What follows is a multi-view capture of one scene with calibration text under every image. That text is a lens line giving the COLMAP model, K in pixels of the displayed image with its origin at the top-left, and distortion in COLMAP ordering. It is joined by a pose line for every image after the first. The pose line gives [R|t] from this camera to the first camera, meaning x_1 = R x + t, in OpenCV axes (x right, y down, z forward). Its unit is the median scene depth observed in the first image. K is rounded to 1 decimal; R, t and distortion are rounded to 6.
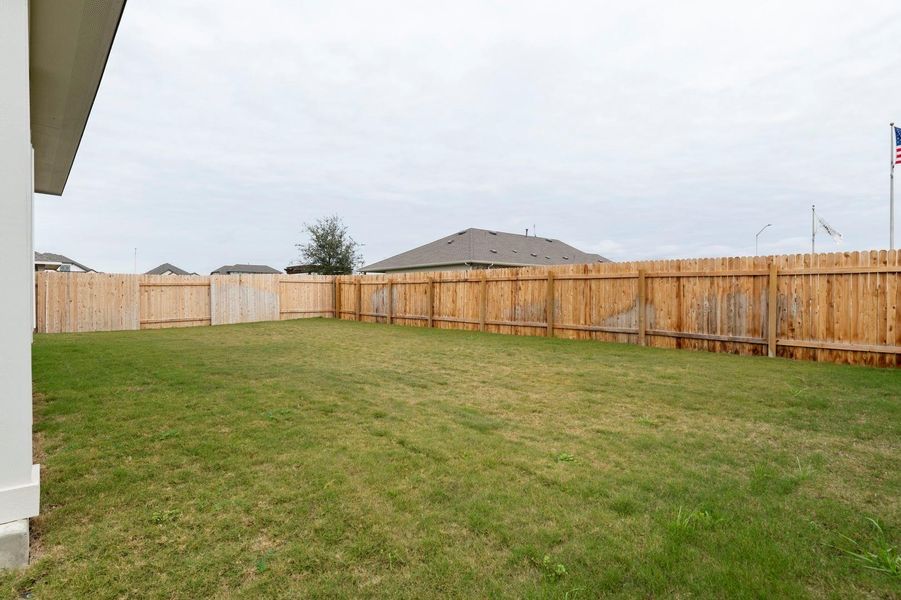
lens RADIAL K [[463.4, 0, 451.9], [0, 463.4, 297.6], [0, 0, 1]] dist [-0.004717, -0.001481]
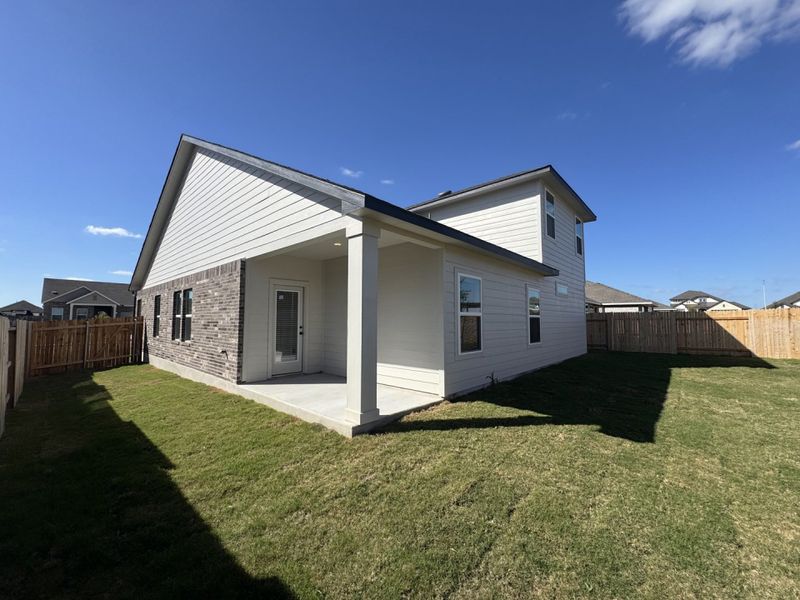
lens RADIAL K [[316.7, 0, 401.6], [0, 316.7, 300.1], [0, 0, 1]] dist [-0.006063, 0.000956]
pose [[0.088756, -0.060887, -0.994191, 0.137351], [-0.004666, 0.998094, -0.061542, -0.022155], [0.996042, 0.010101, 0.088302, 0.135008]]
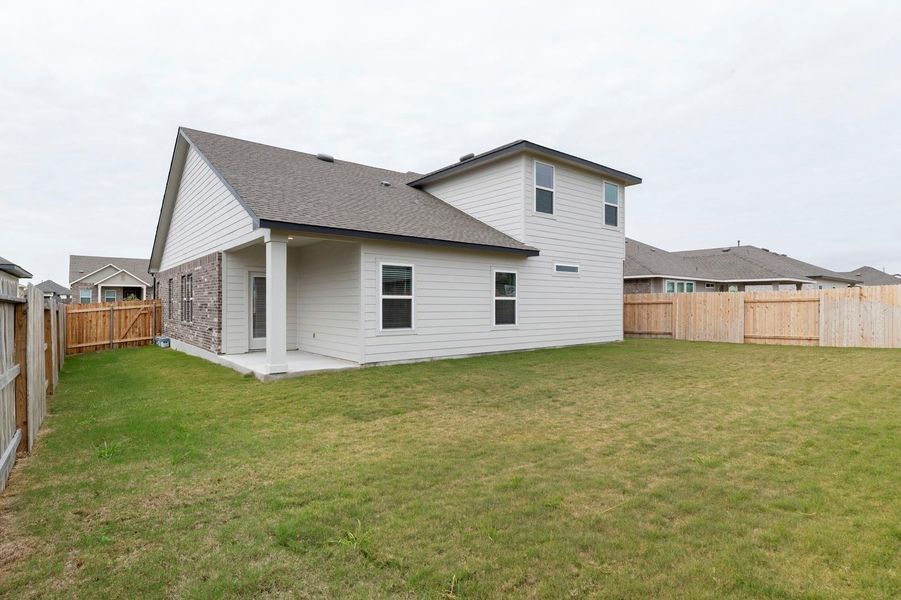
lens RADIAL K [[463.4, 0, 459.1], [0, 463.4, 301.5], [0, 0, 1]] dist [-0.004717, -0.001481]
pose [[-0.059983, -0.001376, -0.998198, 0.402341], [-0.003393, 0.999994, -0.001174, -0.022452], [0.998194, 0.003317, -0.059988, 0.375906]]
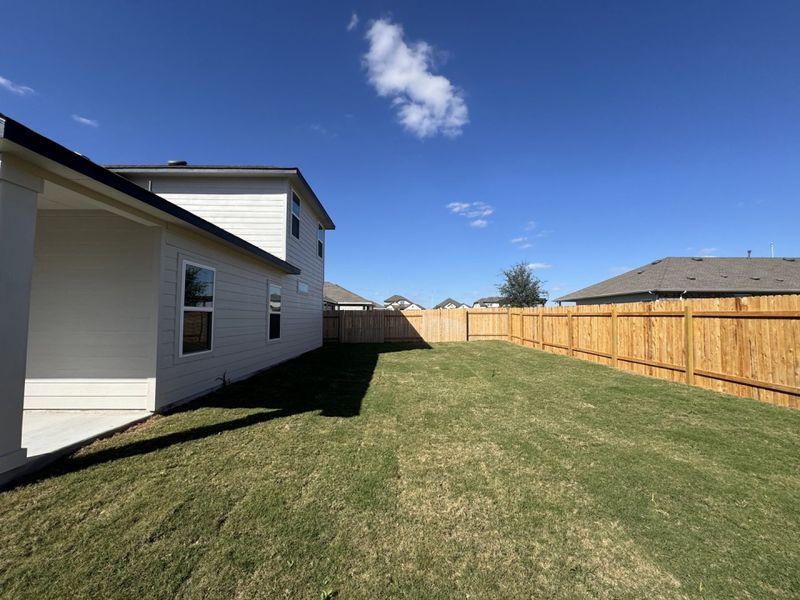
lens RADIAL K [[316.7, 0, 396.3], [0, 316.7, 301.9], [0, 0, 1]] dist [-0.006063, 0.000956]
pose [[0.739189, -0.027675, -0.672929, 0.140032], [-0.007042, 0.998783, -0.048811, -0.022066], [0.673461, 0.040819, 0.738095, 0.146674]]
